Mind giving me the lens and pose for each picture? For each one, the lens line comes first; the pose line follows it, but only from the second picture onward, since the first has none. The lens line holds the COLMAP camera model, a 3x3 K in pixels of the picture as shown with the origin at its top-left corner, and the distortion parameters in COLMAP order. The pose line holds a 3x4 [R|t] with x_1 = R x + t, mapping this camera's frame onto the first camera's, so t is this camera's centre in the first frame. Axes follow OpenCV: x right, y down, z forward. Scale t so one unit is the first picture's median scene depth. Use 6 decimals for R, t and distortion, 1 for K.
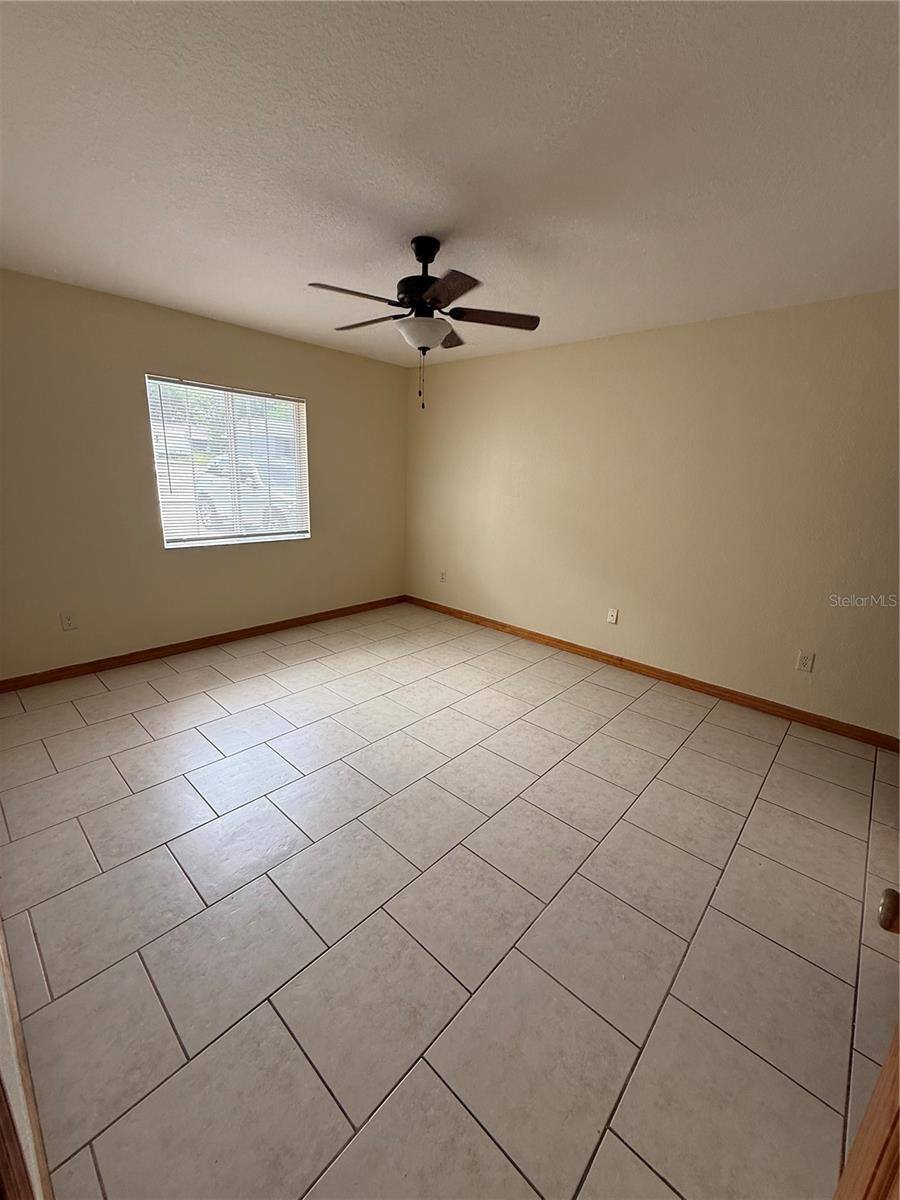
lens RADIAL K [[477.9, 0, 418.1], [0, 477.9, 592.9], [0, 0, 1]] dist [0.000713, 0.000641]
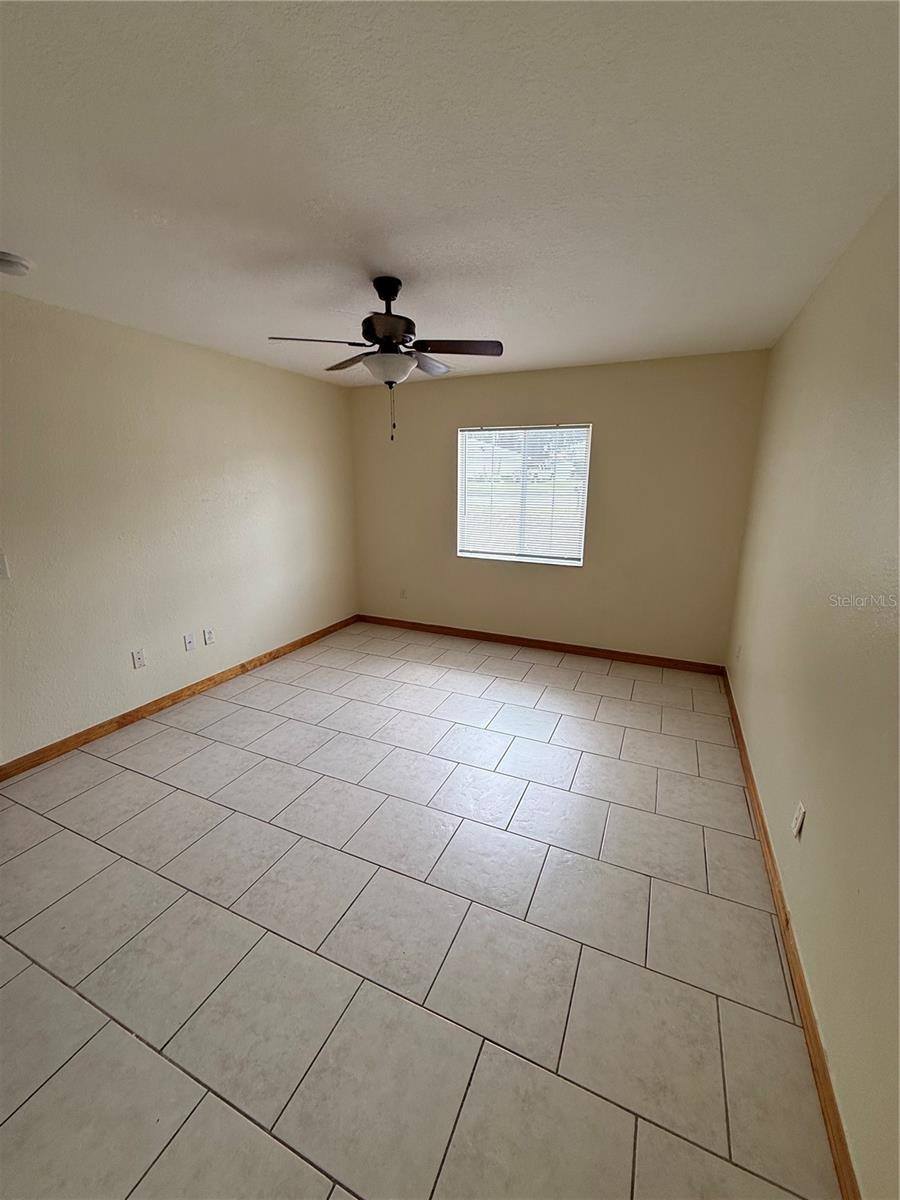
lens RADIAL K [[465.4, 0, 469.4], [0, 465.4, 600.6], [0, 0, 1]] dist [0.001031, 0.000144]
pose [[0.352489, 0.202137, -0.913724, 0.825838], [-0.220304, 0.966876, 0.128908, -0.175826], [0.909515, 0.155858, 0.385345, 0.658437]]
